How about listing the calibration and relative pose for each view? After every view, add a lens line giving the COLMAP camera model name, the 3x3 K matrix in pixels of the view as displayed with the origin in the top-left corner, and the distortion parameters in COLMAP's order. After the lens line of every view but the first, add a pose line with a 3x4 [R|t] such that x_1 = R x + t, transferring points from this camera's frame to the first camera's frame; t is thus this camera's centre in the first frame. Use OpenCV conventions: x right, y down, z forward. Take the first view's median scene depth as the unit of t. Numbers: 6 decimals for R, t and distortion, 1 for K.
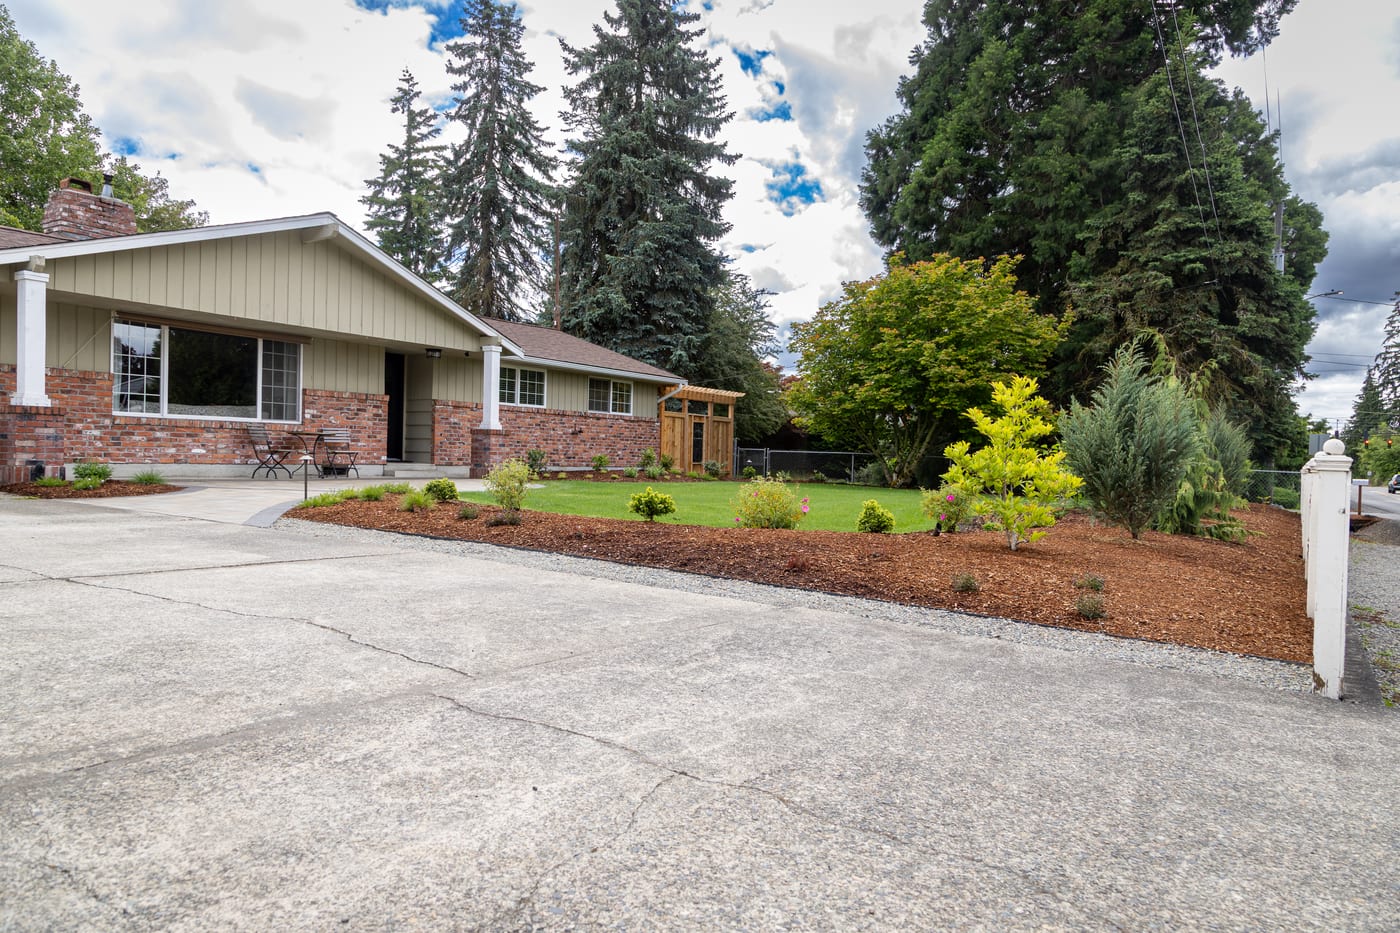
lens RADIAL K [[954.3, 0, 743.7], [0, 954.3, 480.7], [0, 0, 1]] dist [0.006171, 0.001375]
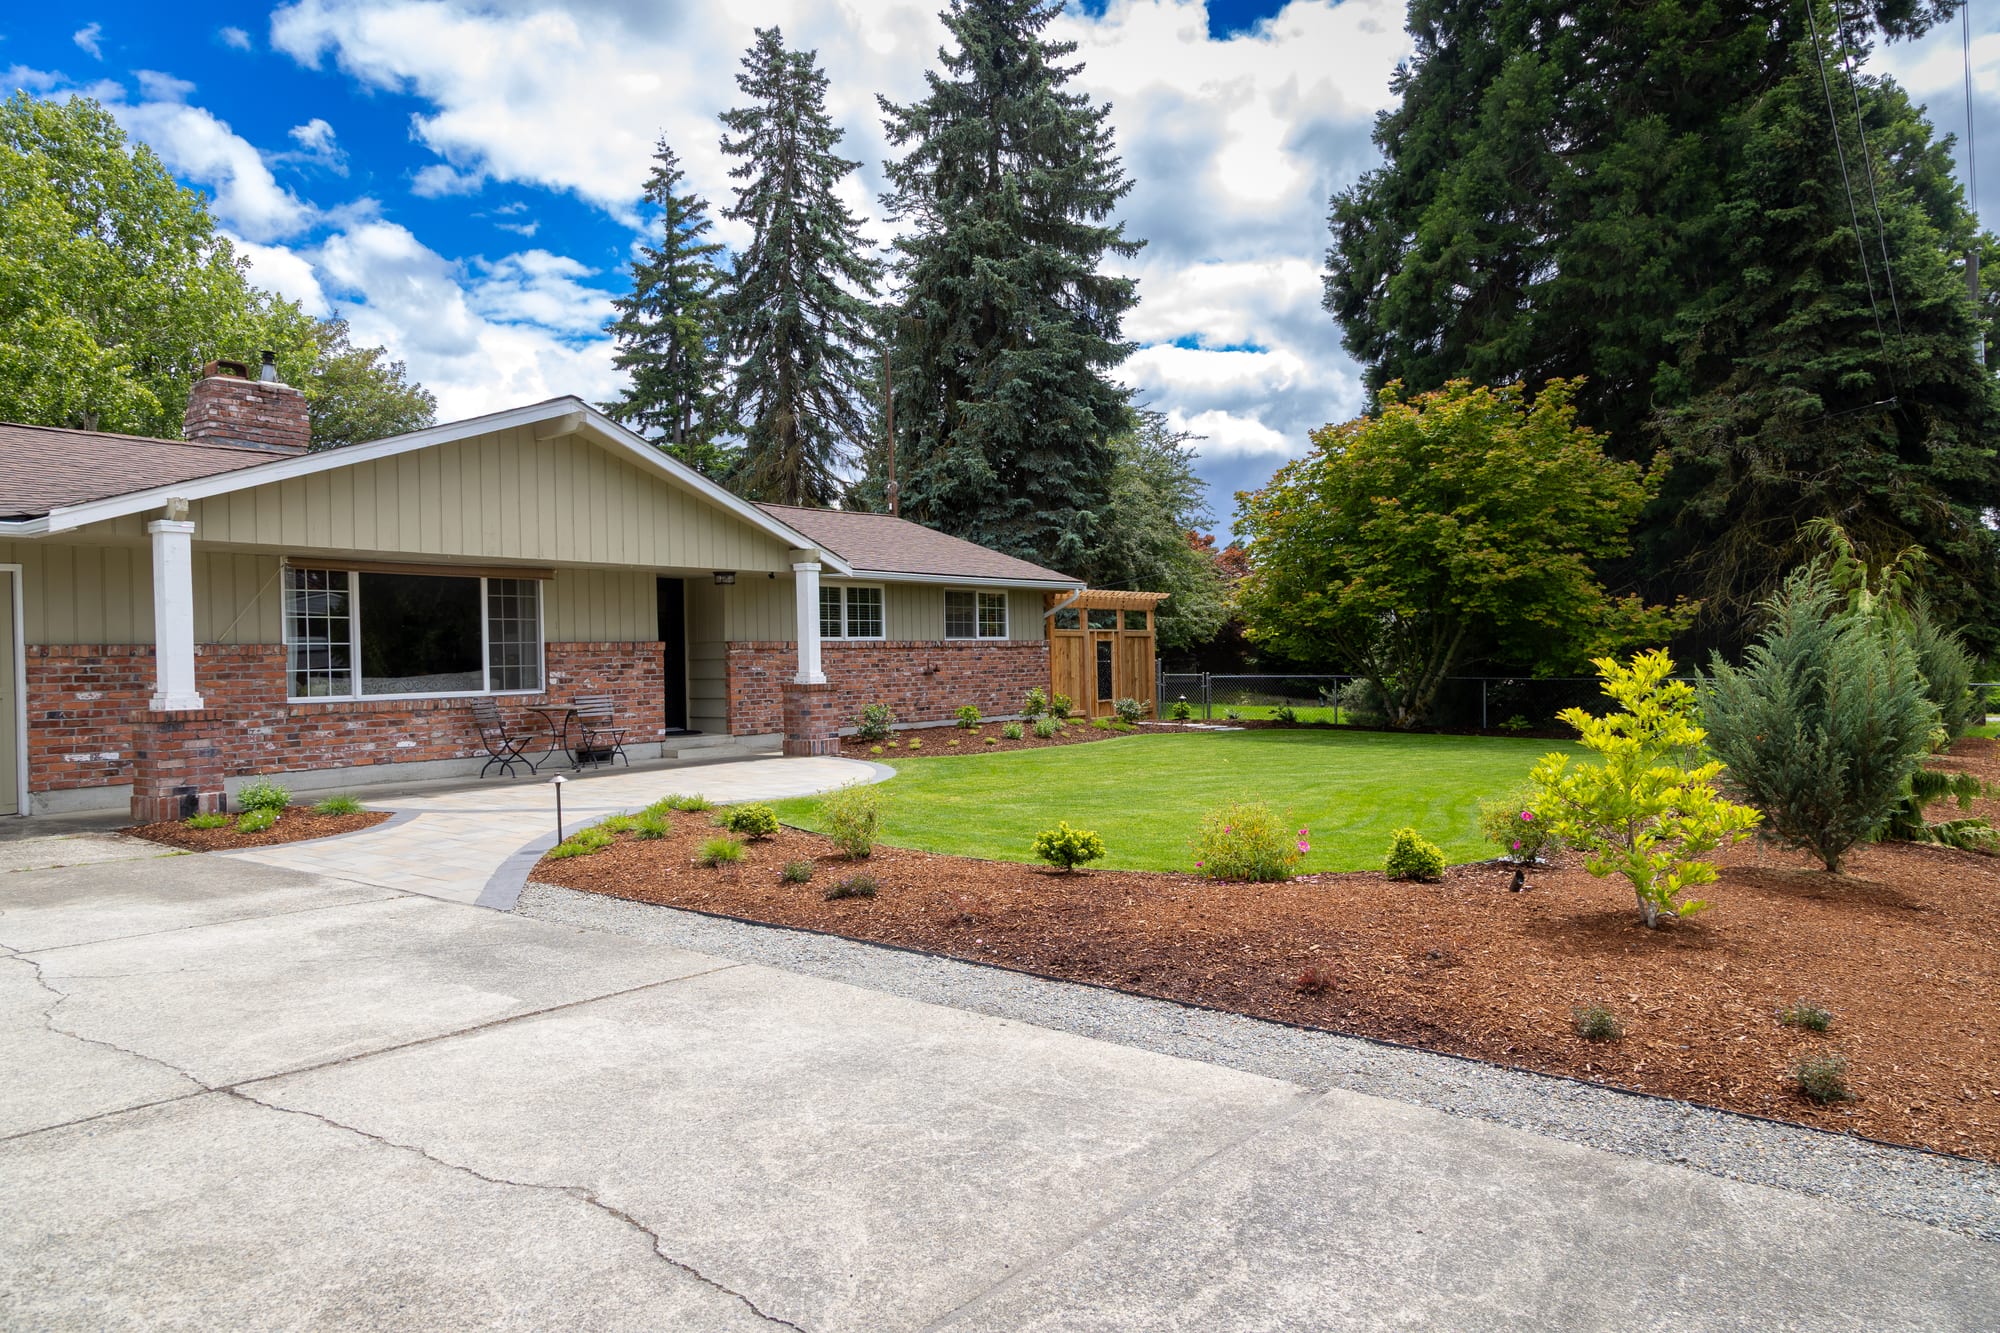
lens RADIAL K [[1375.7, 0, 1053.4], [0, 1375.7, 675.0], [0, 0, 1]] dist [0.007717, 0.004586]
pose [[0.995940, -0.046441, -0.077119, -0.010053], [0.045557, 0.998875, -0.013176, -0.029965], [0.077644, 0.009609, 0.996935, 0.017100]]
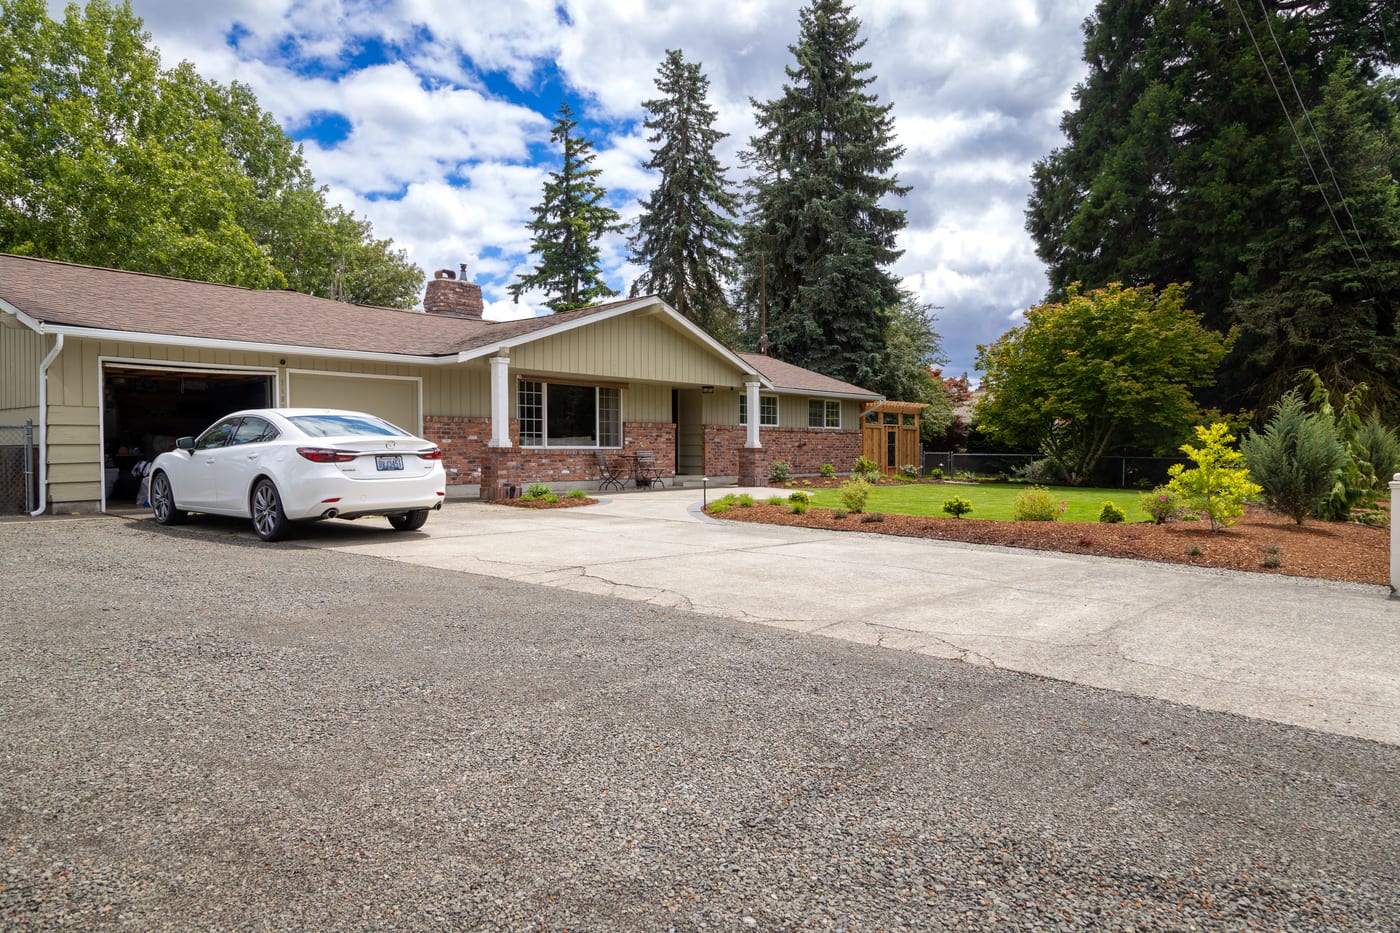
lens RADIAL K [[962.7, 0, 729.1], [0, 962.7, 481.7], [0, 0, 1]] dist [0.009986, -0.002943]
pose [[0.989148, -0.021154, -0.145389, -0.086625], [0.021919, 0.999753, 0.003667, -0.010766], [0.145276, -0.006814, 0.989368, -0.215741]]
